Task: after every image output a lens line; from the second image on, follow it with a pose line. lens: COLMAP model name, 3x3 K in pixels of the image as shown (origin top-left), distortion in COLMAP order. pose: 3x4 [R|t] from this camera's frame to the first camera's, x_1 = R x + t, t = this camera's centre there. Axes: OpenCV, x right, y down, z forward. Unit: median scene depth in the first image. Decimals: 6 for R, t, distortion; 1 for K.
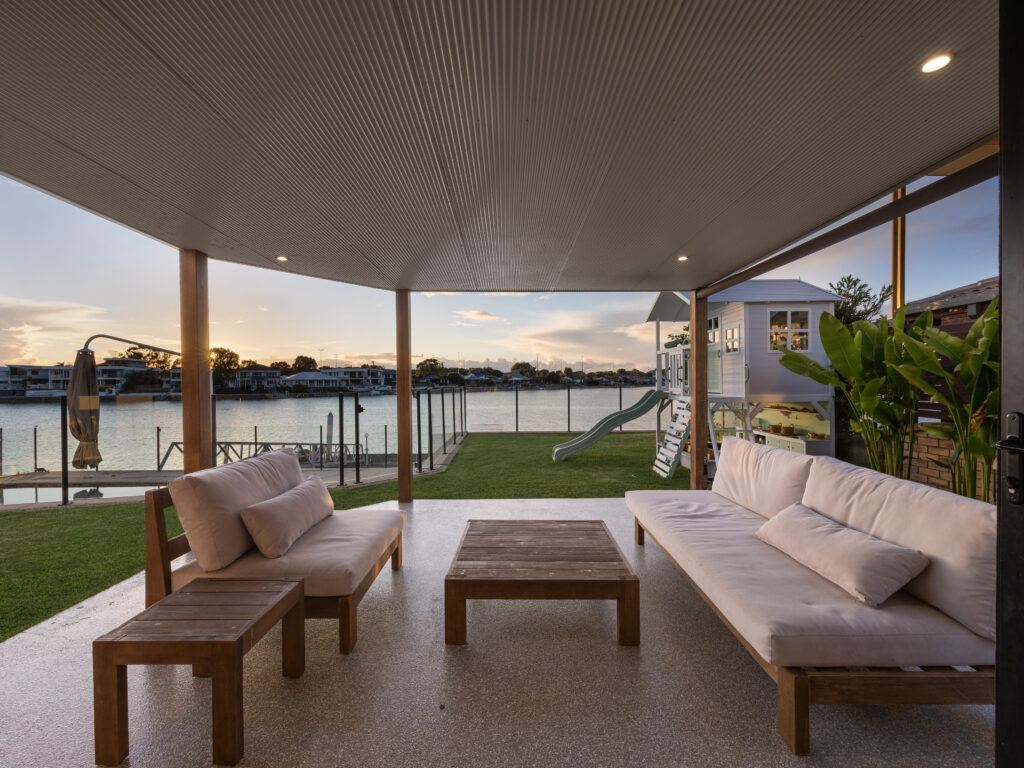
lens RADIAL K [[440.3, 0, 511.6], [0, 440.3, 385.2], [0, 0, 1]] dist [0.001412, -0.001408]
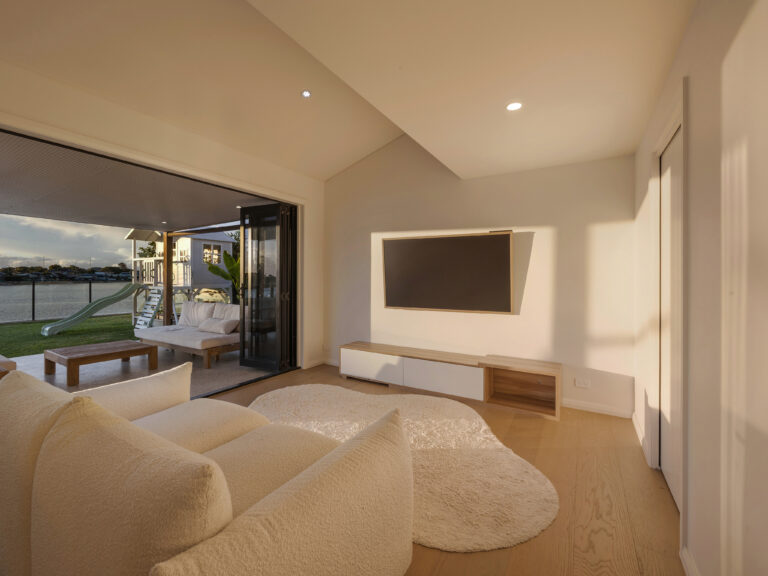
lens RADIAL K [[330.3, 0, 384.9], [0, 330.3, 282.0], [0, 0, 1]] dist [0.001412, -0.001408]
pose [[0.505251, -0.002398, 0.862969, -0.401397], [0.000340, 0.999997, 0.002579, 0.005673], [-0.862972, -0.001010, 0.505250, -0.647924]]
